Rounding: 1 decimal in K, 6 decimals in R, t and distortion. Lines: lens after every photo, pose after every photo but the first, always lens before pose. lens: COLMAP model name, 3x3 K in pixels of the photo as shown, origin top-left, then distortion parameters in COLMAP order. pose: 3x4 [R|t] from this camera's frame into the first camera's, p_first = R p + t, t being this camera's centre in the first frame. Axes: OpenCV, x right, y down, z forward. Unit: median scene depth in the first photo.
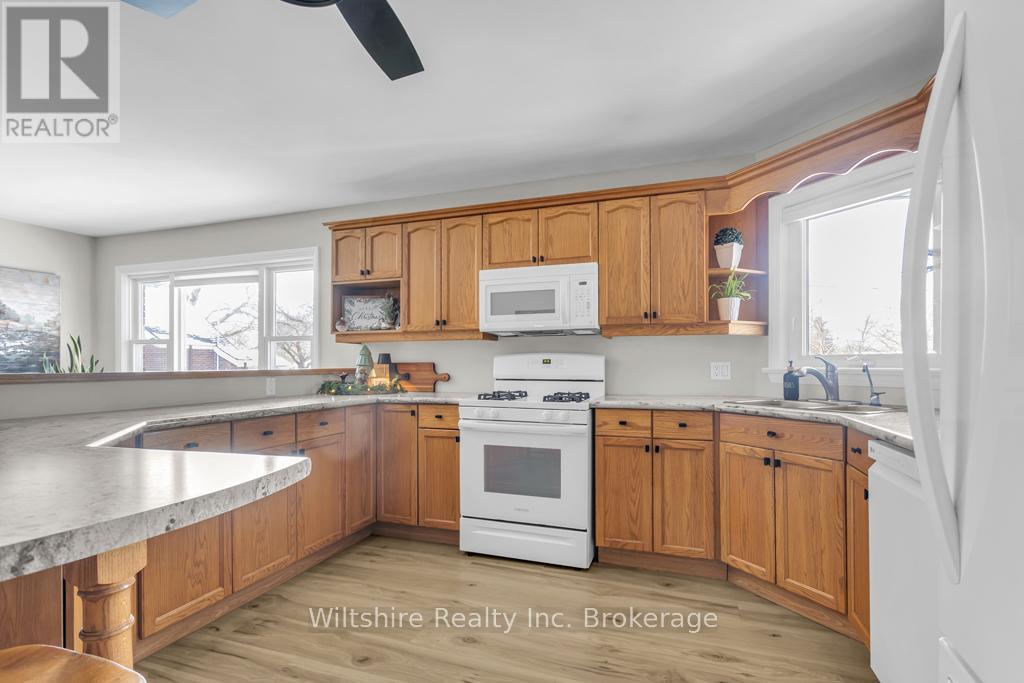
lens RADIAL K [[483.6, 0, 516.0], [0, 483.6, 342.9], [0, 0, 1]] dist [0.000644, 0.000161]
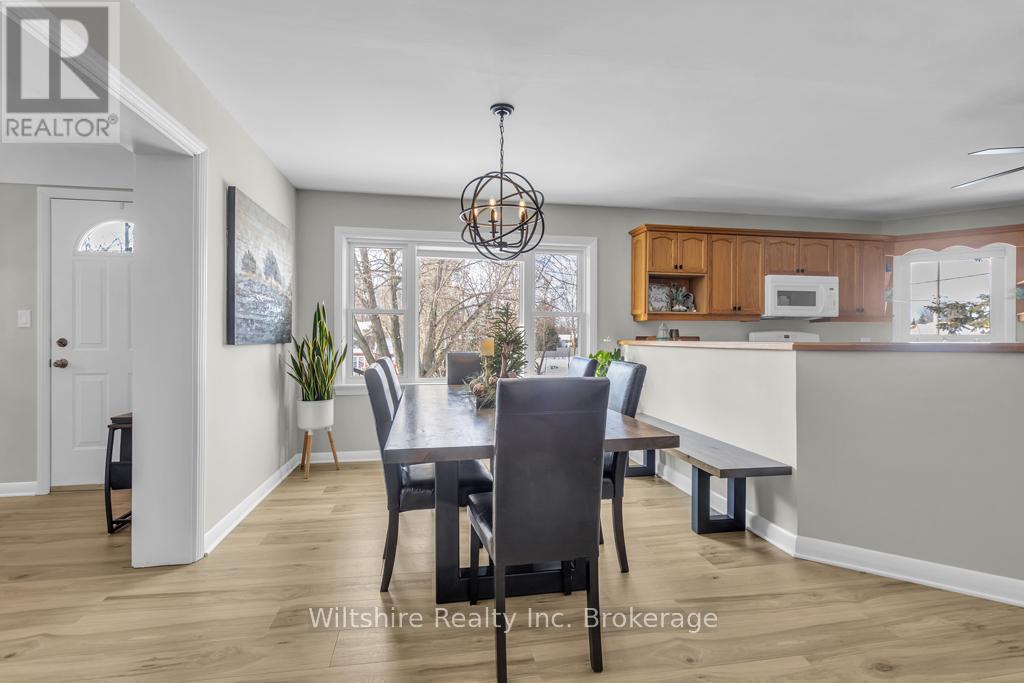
lens RADIAL K [[483.6, 0, 516.0], [0, 483.6, 342.9], [0, 0, 1]] dist [0.000644, 0.000161]
pose [[0.870070, 0.006958, 0.492879, -1.447458], [-0.022465, 0.999421, 0.025548, 0.038316], [-0.492416, -0.033301, 0.869723, 0.081771]]
